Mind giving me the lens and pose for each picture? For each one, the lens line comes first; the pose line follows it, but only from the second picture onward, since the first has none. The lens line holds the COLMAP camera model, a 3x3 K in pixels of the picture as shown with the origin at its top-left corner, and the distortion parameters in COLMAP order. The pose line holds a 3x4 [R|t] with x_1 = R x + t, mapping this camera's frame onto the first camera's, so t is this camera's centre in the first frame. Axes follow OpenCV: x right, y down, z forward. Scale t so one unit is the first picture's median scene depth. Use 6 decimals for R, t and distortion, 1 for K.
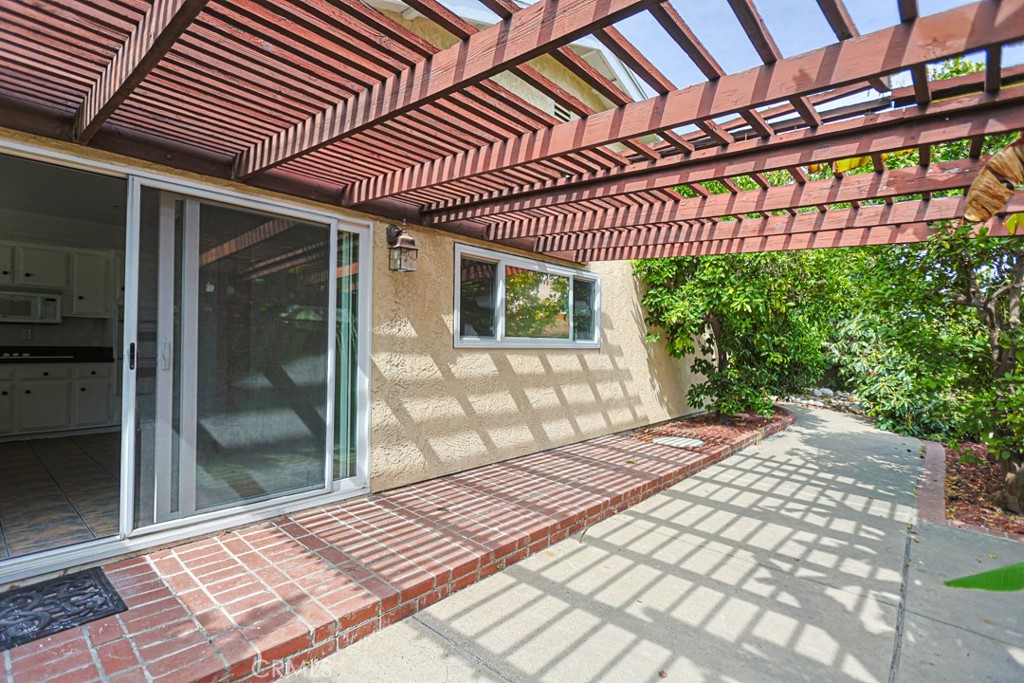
lens RADIAL K [[495.9, 0, 508.8], [0, 495.9, 341.6], [0, 0, 1]] dist [-0.002348, 0.001523]
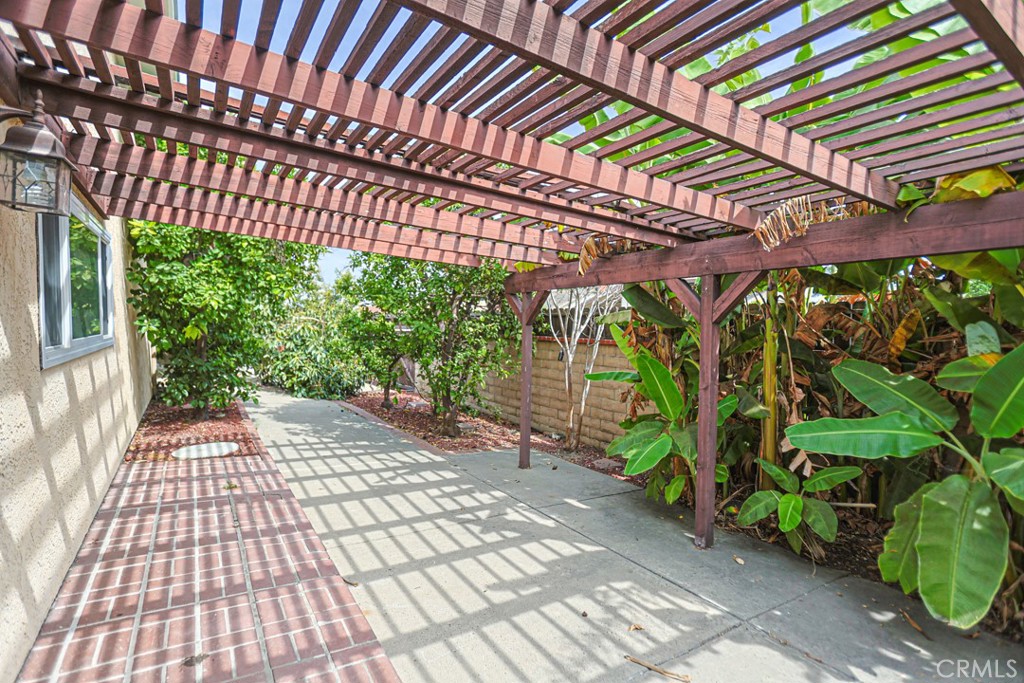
lens RADIAL K [[495.9, 0, 504.8], [0, 495.9, 340.0], [0, 0, 1]] dist [-0.002348, 0.001523]
pose [[0.273850, -0.044309, 0.960751, -0.537157], [-0.016334, 0.998580, 0.050709, -0.059247], [-0.961634, -0.029580, 0.272738, 0.489423]]
